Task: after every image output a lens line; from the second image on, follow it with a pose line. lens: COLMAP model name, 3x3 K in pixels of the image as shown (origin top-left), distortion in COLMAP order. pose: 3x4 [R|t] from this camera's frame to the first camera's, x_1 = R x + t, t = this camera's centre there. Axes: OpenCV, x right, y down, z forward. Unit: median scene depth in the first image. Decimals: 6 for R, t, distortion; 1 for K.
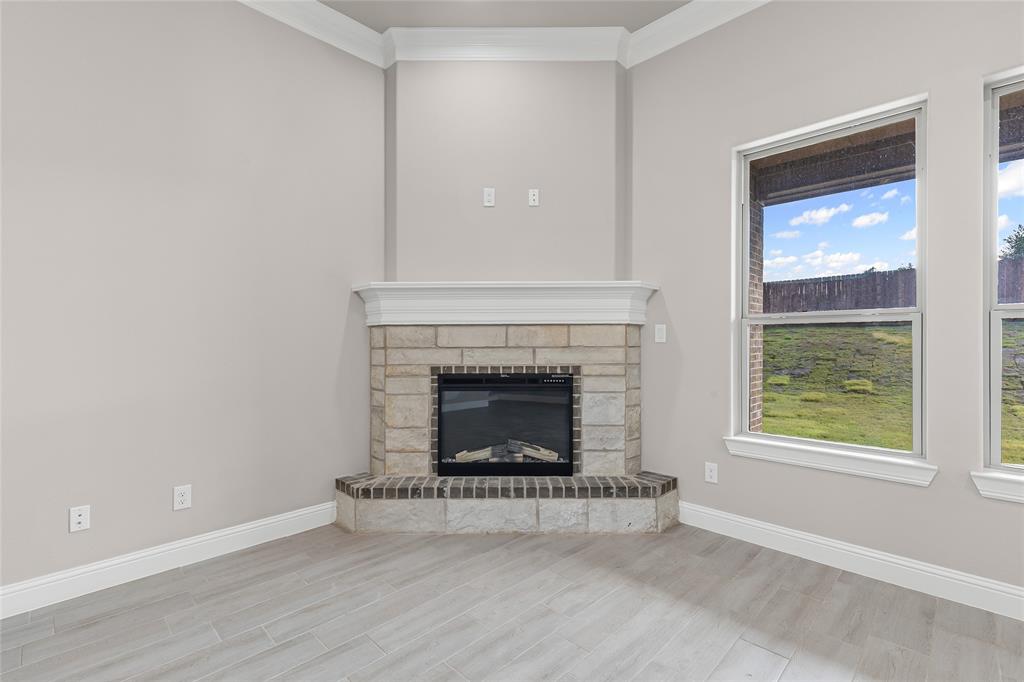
lens RADIAL K [[461.6, 0, 510.7], [0, 461.6, 340.0], [0, 0, 1]] dist [0.003830, -0.000516]
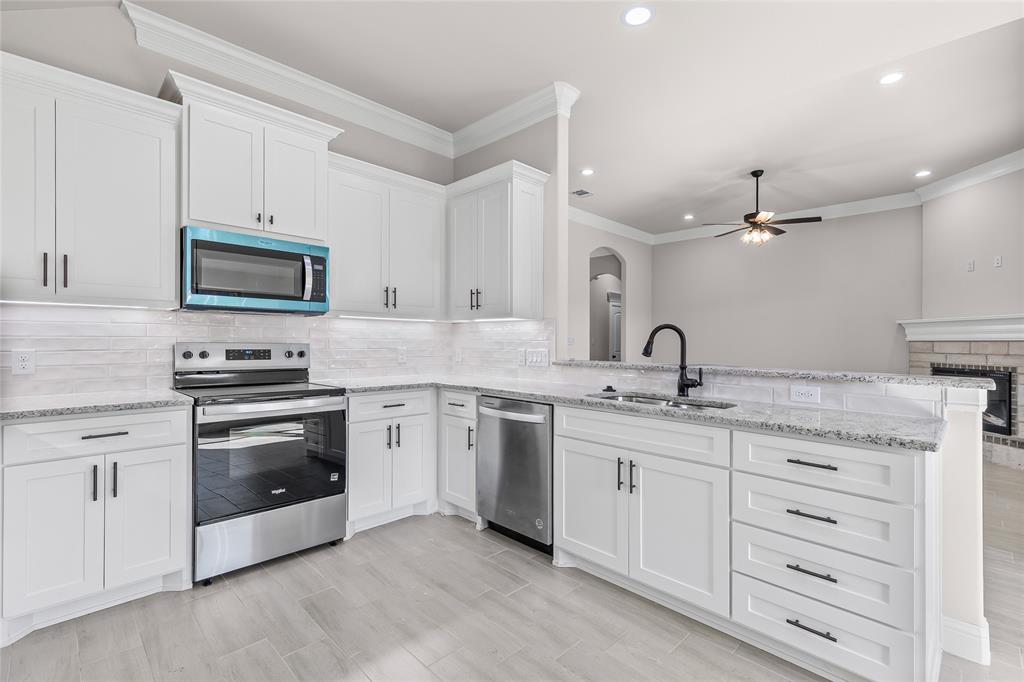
lens RADIAL K [[461.6, 0, 510.7], [0, 461.6, 340.0], [0, 0, 1]] dist [0.003830, -0.000516]
pose [[-0.007869, -0.002502, -0.999966, 1.738780], [-0.008710, 0.999959, -0.002433, -0.017149], [0.999931, 0.008691, -0.007890, -0.706219]]
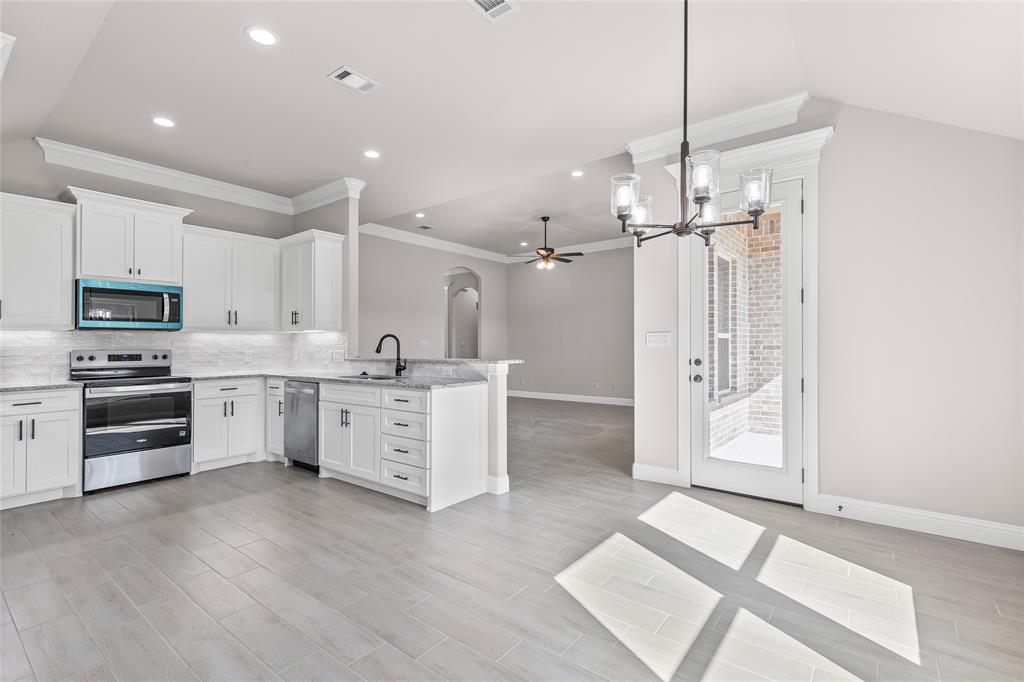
lens RADIAL K [[472.3, 0, 511.6], [0, 472.3, 331.8], [0, 0, 1]] dist [0.005074, 0.000411]
pose [[0.114302, -0.026652, -0.993089, 2.389860], [0.009255, 0.999625, -0.025762, -0.016318], [0.993403, -0.006247, 0.114506, -0.231583]]
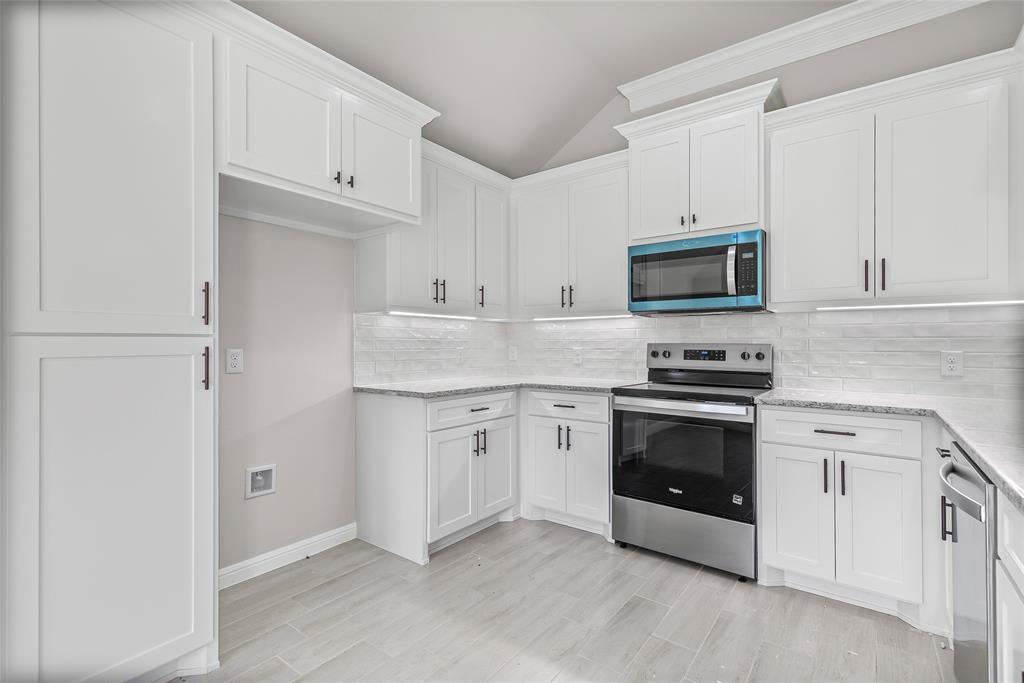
lens RADIAL K [[476.0, 0, 485.4], [0, 476.0, 340.0], [0, 0, 1]] dist [0.003058, 0.000099]
pose [[-0.994899, 0.004581, -0.100774, 1.353996], [0.004666, 0.999989, -0.000607, -0.017300], [0.100770, -0.001074, -0.994909, -0.324984]]
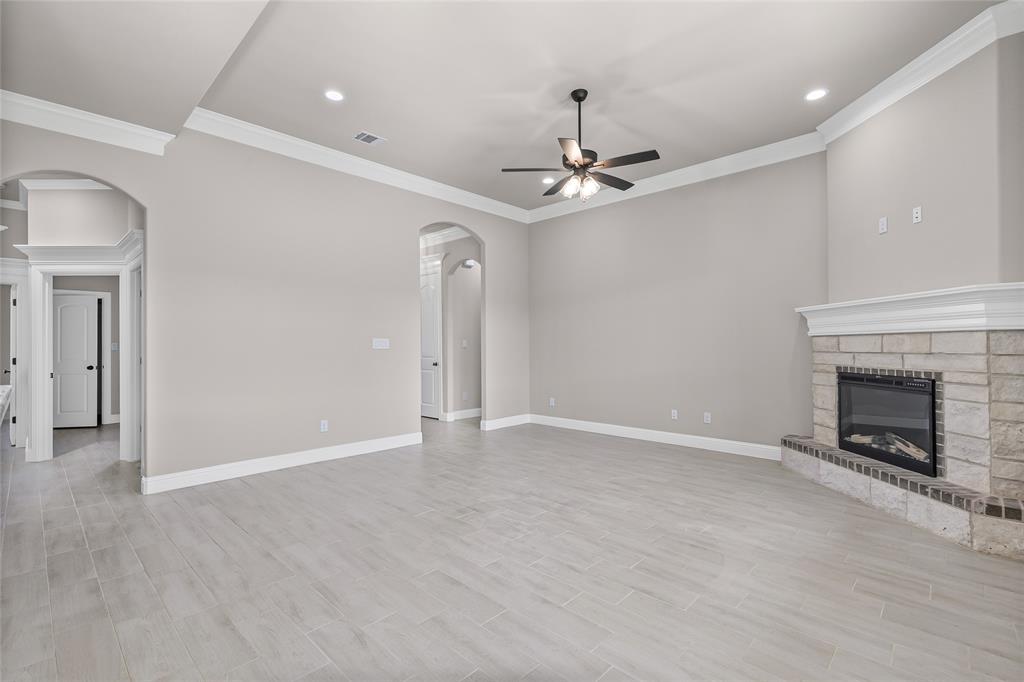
lens RADIAL K [[461.6, 0, 510.7], [0, 461.6, 340.0], [0, 0, 1]] dist [0.003830, -0.000516]
pose [[0.016324, -0.010361, -0.999813, 1.161752], [0.005150, 0.999934, -0.010278, -0.010067], [0.999853, -0.004981, 0.016376, 0.028932]]
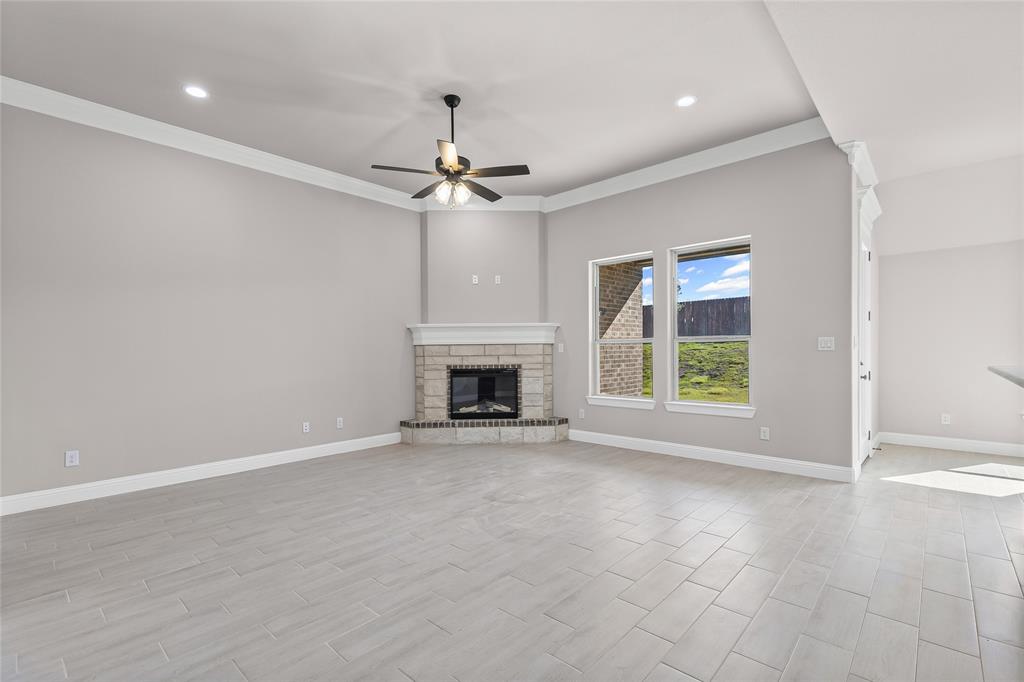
lens RADIAL K [[461.8, 0, 516.8], [0, 461.8, 352.8], [0, 0, 1]] dist [0.021024, -0.000078]
pose [[0.998829, -0.007717, 0.047761, 0.035547], [0.007276, 0.999929, 0.009410, -0.013864], [-0.047830, -0.009051, 0.998814, -1.022812]]
